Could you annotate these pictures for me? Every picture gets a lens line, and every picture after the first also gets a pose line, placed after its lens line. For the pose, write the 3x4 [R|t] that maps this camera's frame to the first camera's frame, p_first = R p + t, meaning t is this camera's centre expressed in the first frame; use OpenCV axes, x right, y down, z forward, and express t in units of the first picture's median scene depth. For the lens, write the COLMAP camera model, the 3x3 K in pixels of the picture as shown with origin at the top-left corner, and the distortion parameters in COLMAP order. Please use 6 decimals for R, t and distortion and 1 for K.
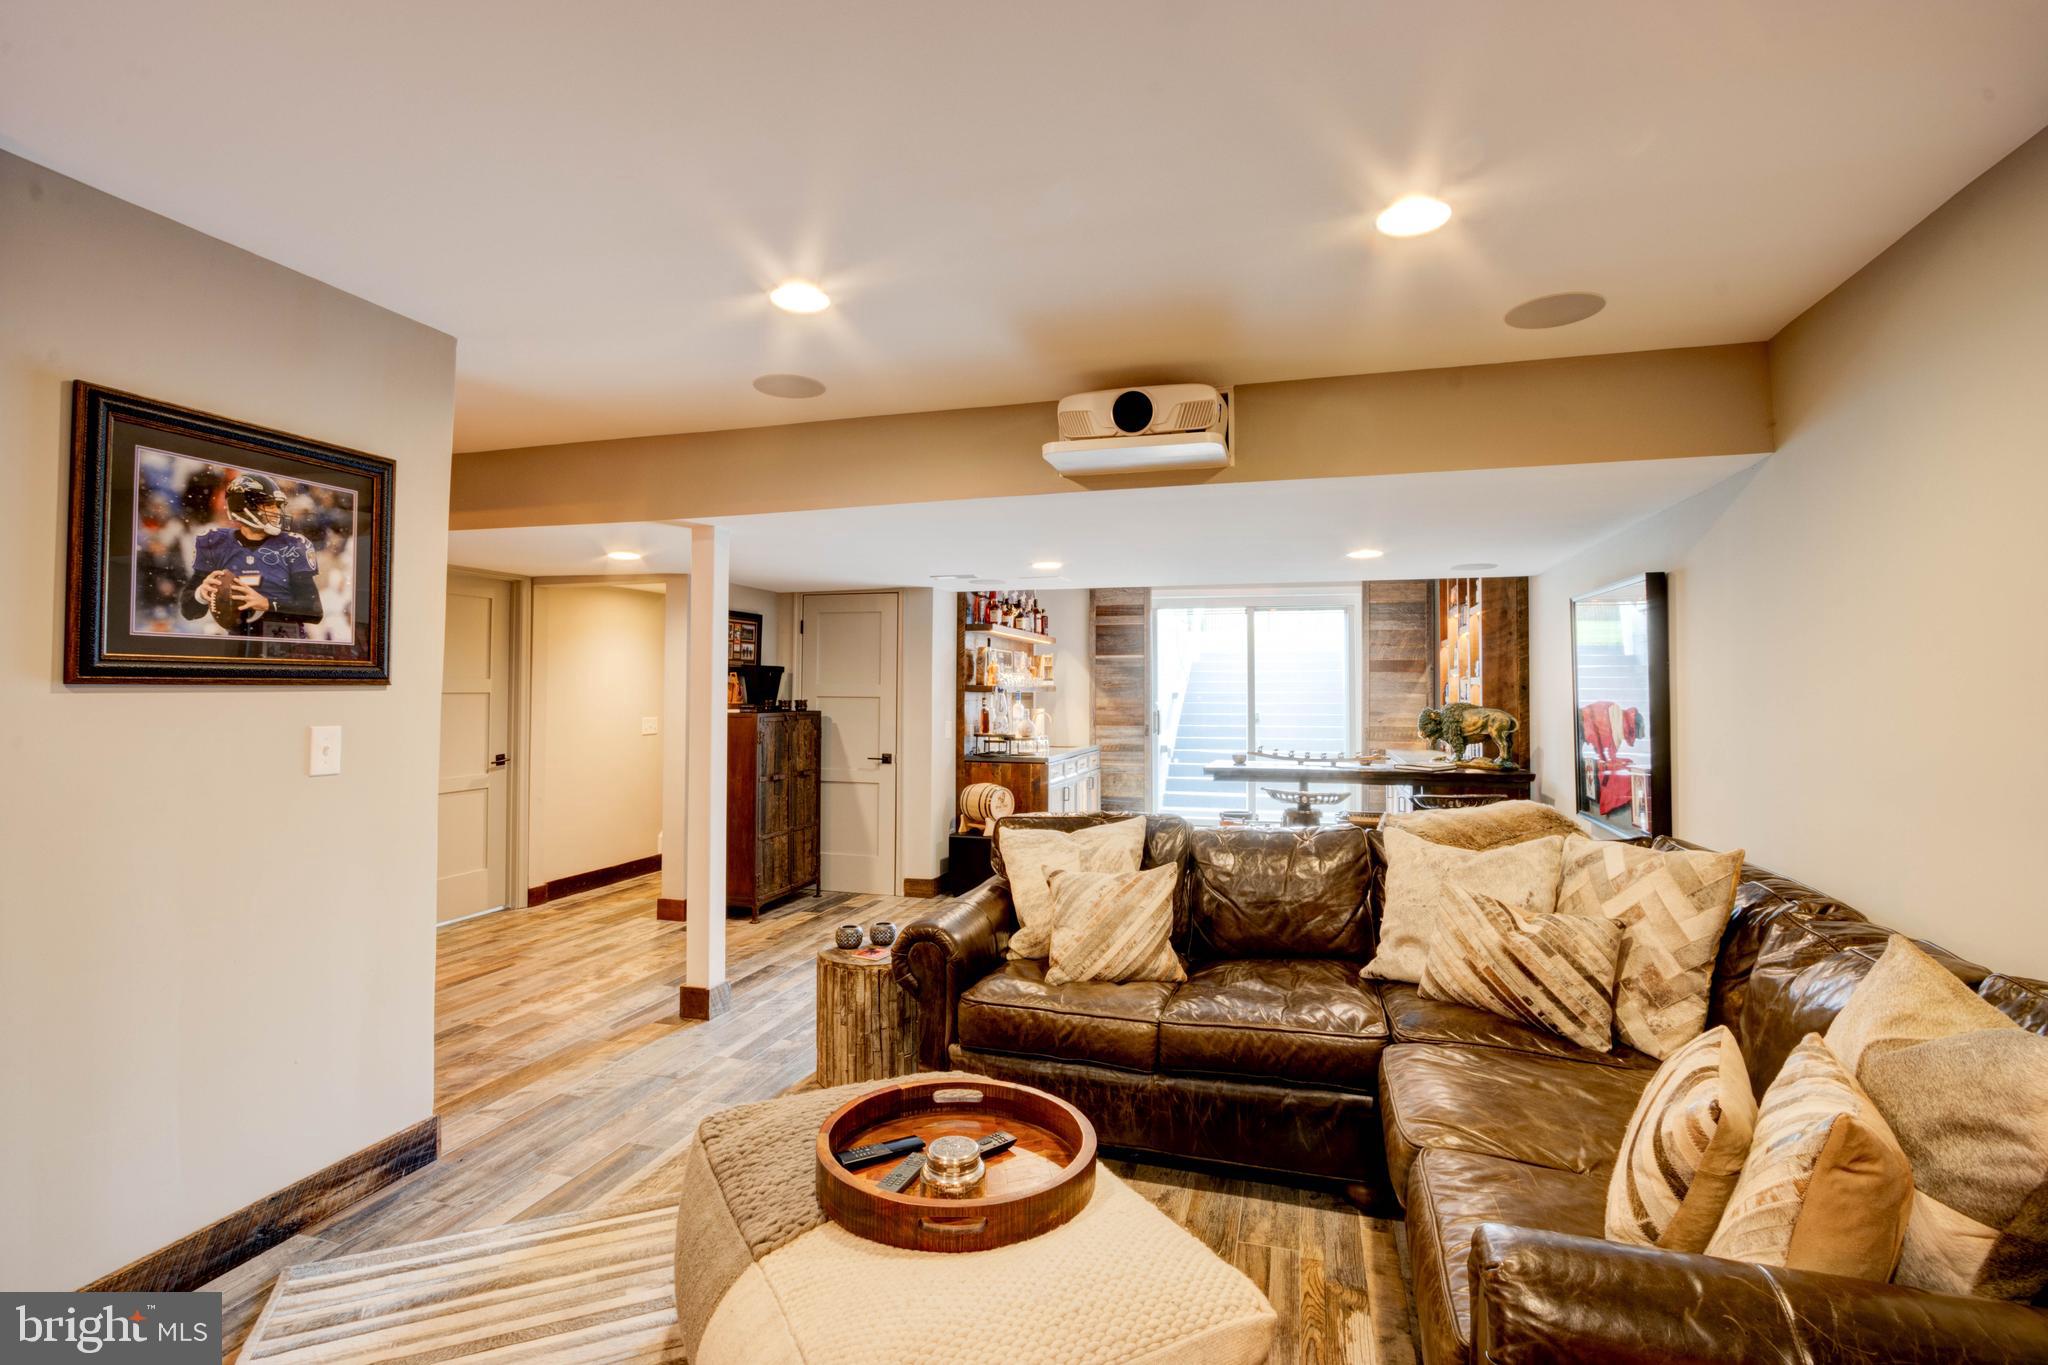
lens RADIAL K [[954.8, 0, 1026.9], [0, 954.8, 672.4], [0, 0, 1]] dist [-0.018526, 0.004952]
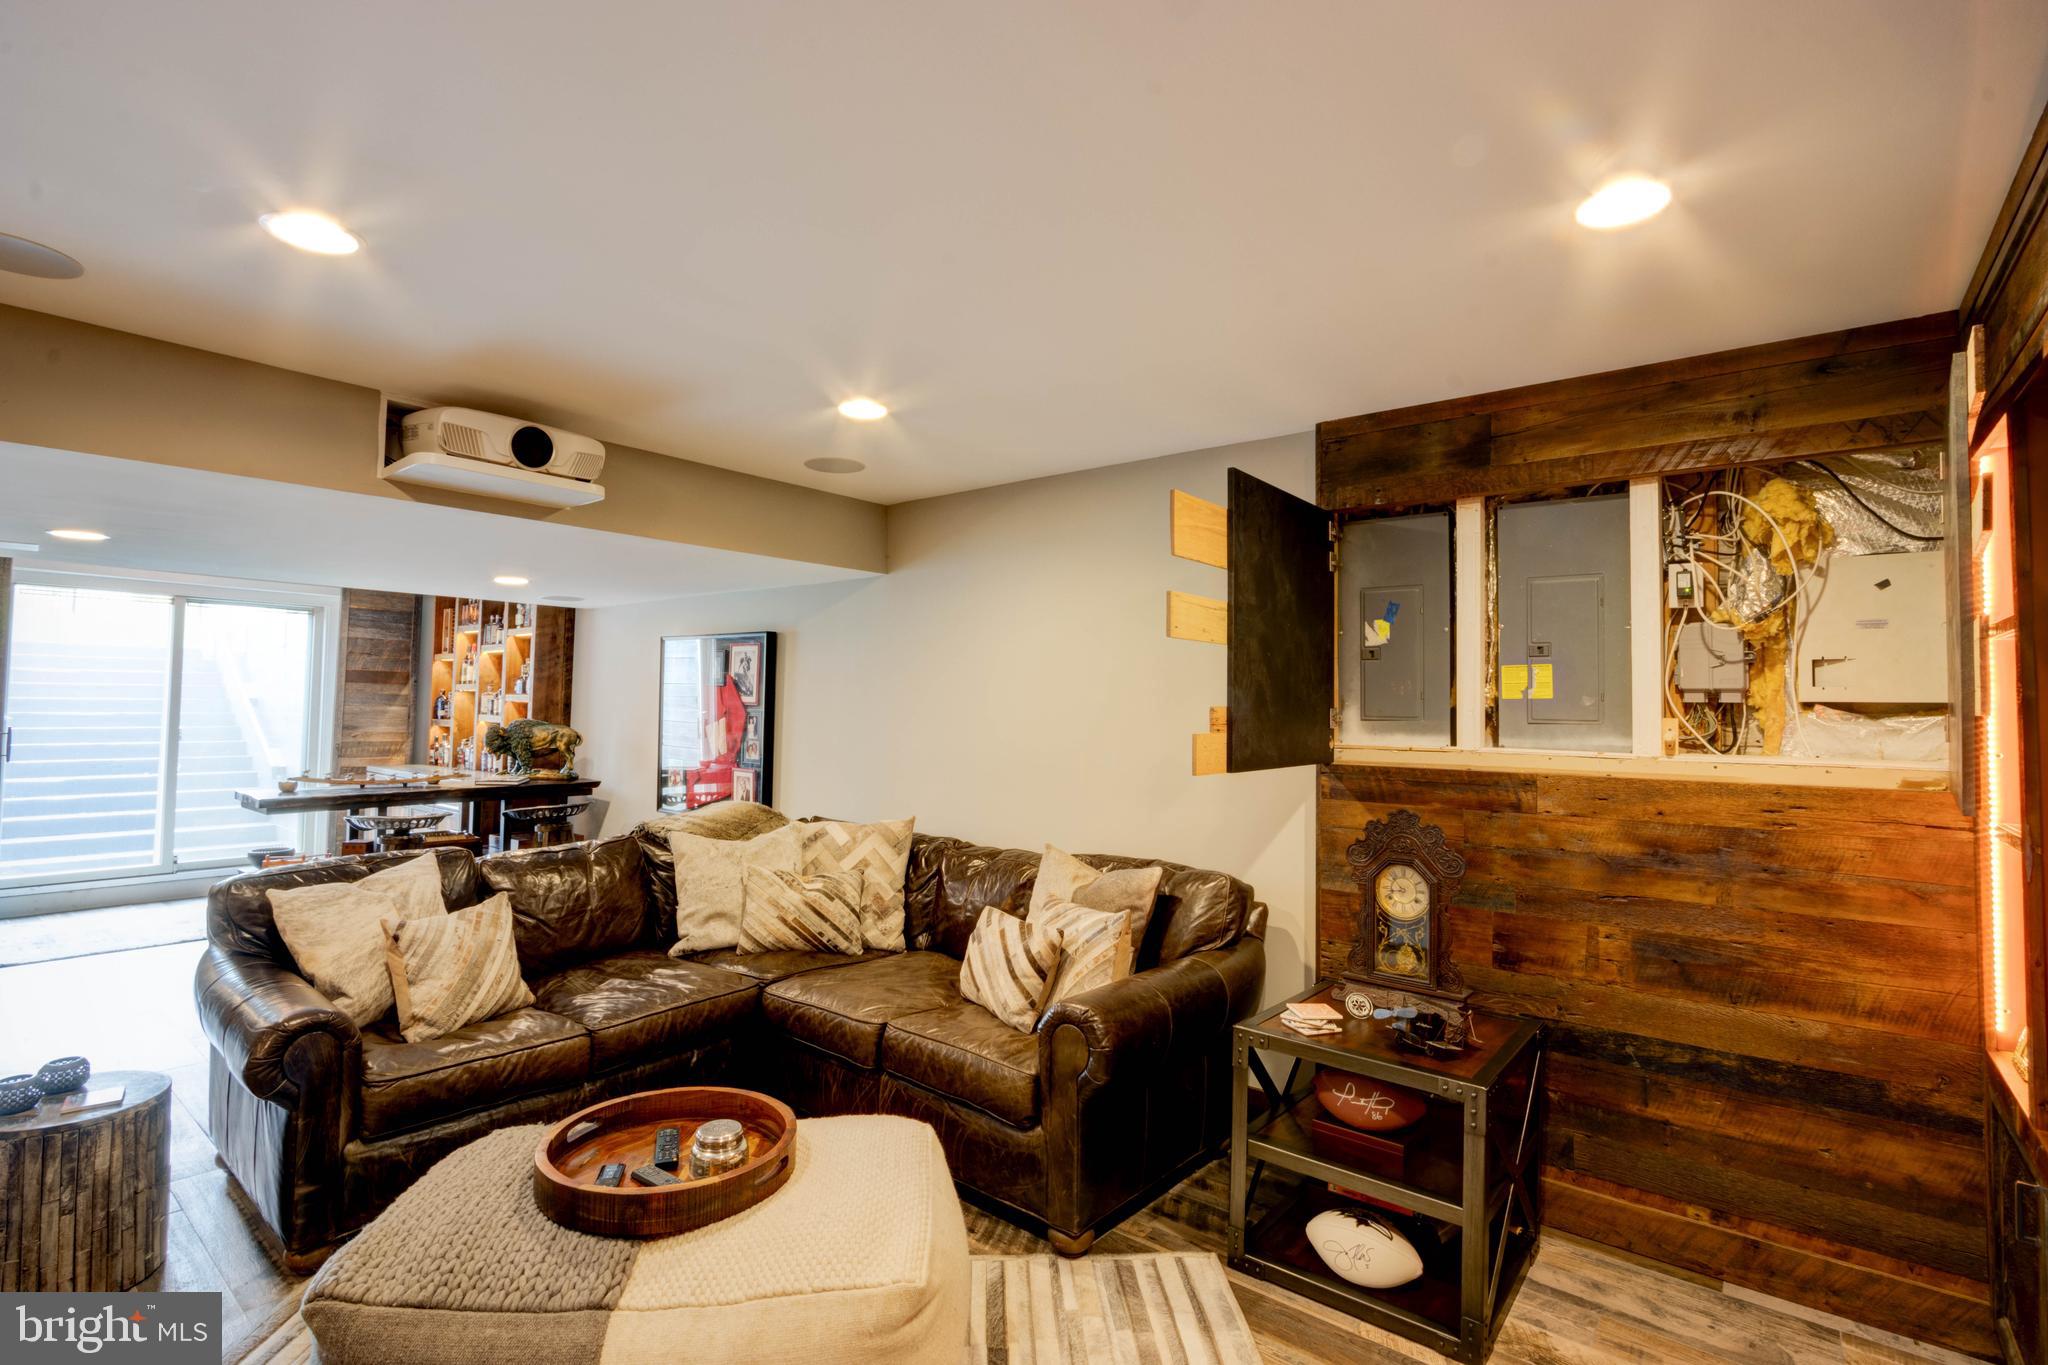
lens RADIAL K [[954.8, 0, 1019.8], [0, 954.8, 679.6], [0, 0, 1]] dist [-0.018526, 0.004952]
pose [[0.391937, 0.029342, 0.919524, -0.593965], [-0.034991, 0.999244, -0.016971, -0.027747], [-0.919327, -0.025523, 0.392667, 0.121661]]
